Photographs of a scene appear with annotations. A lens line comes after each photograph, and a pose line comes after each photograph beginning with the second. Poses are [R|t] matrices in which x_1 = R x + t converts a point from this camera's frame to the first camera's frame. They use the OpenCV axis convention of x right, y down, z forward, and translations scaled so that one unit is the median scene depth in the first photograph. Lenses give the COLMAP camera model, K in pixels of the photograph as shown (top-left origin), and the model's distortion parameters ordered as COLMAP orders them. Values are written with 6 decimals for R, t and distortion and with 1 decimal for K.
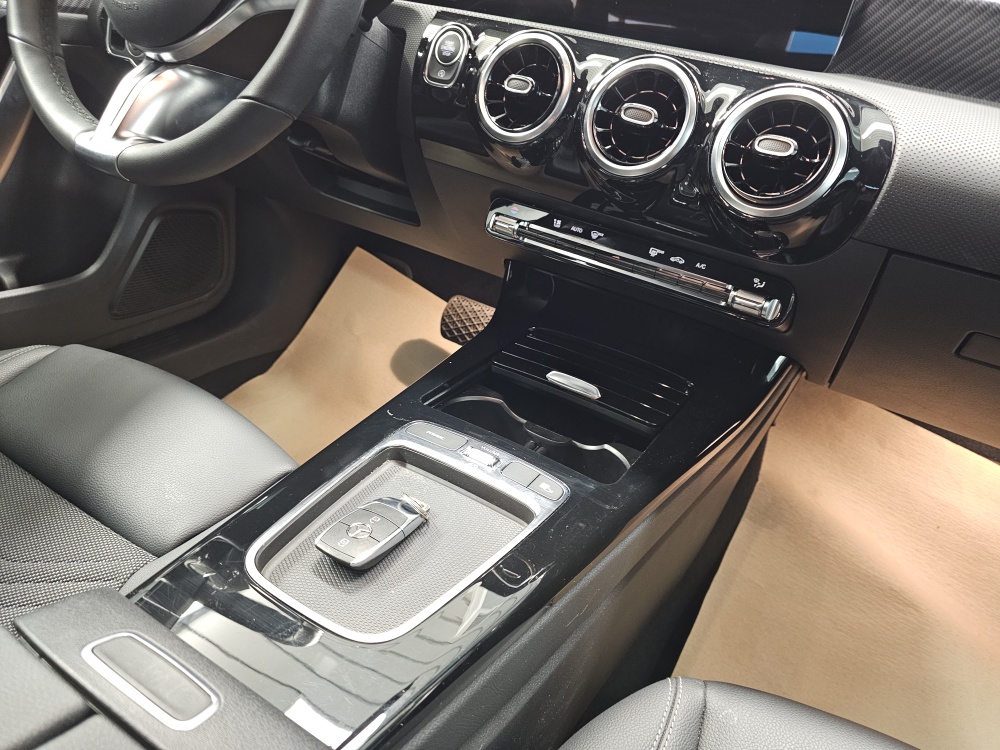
lens RADIAL K [[681.0, 0, 503.3], [0, 681.0, 376.9], [0, 0, 1]] dist [0.044579, -0.051674]
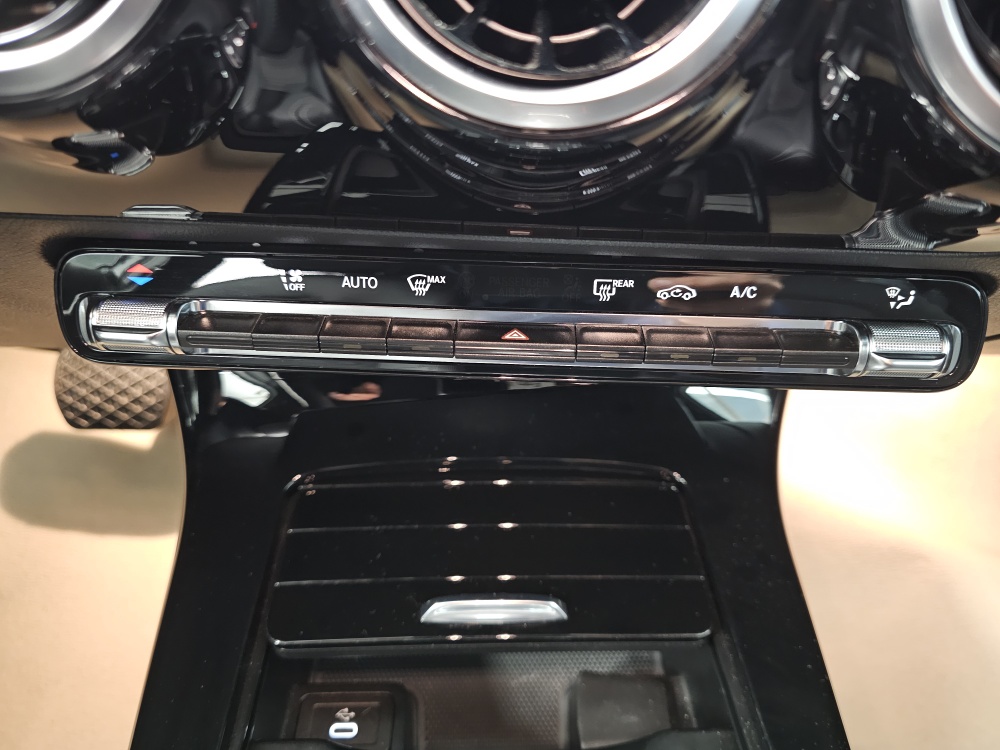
lens RADIAL K [[681.0, 0, 490.6], [0, 681.0, 372.5], [0, 0, 1]] dist [0.044579, -0.051674]
pose [[0.838528, -0.404528, 0.365004, 0.021604], [0.333177, 0.910755, 0.243962, -0.262656], [-0.431118, -0.082958, 0.898474, 0.731989]]
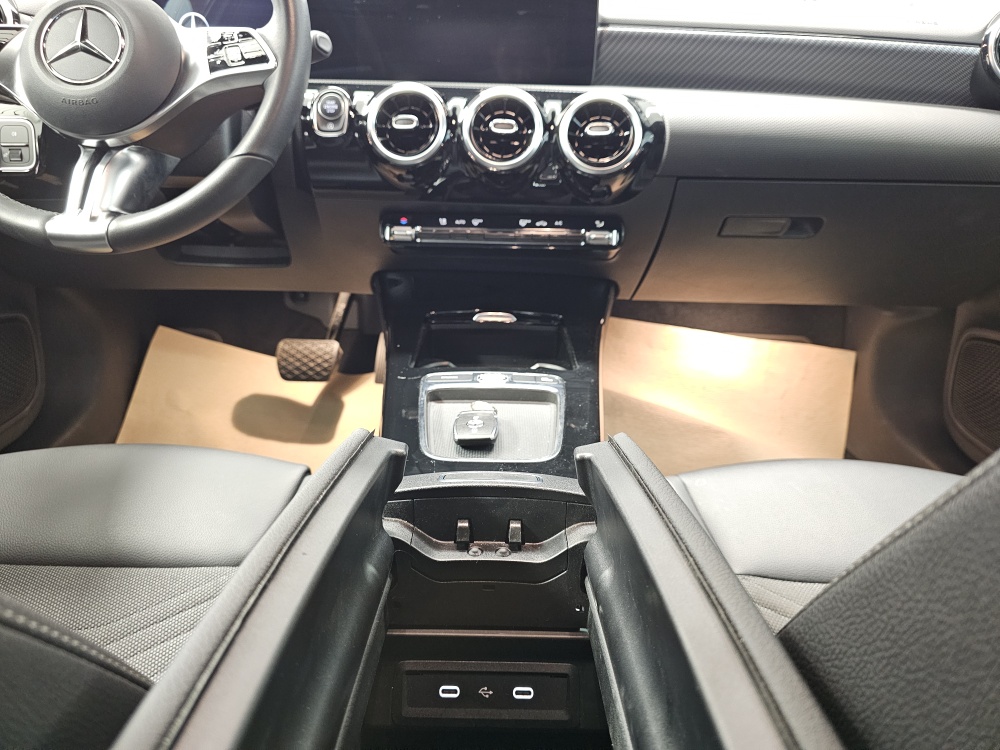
lens RADIAL K [[681.0, 0, 492.6], [0, 681.0, 351.8], [0, 0, 1]] dist [0.044579, -0.051674]
pose [[0.860532, -0.278591, 0.426464, -0.527152], [0.327823, 0.943665, -0.045035, 0.113838], [-0.389892, 0.178559, 0.903383, -0.199545]]
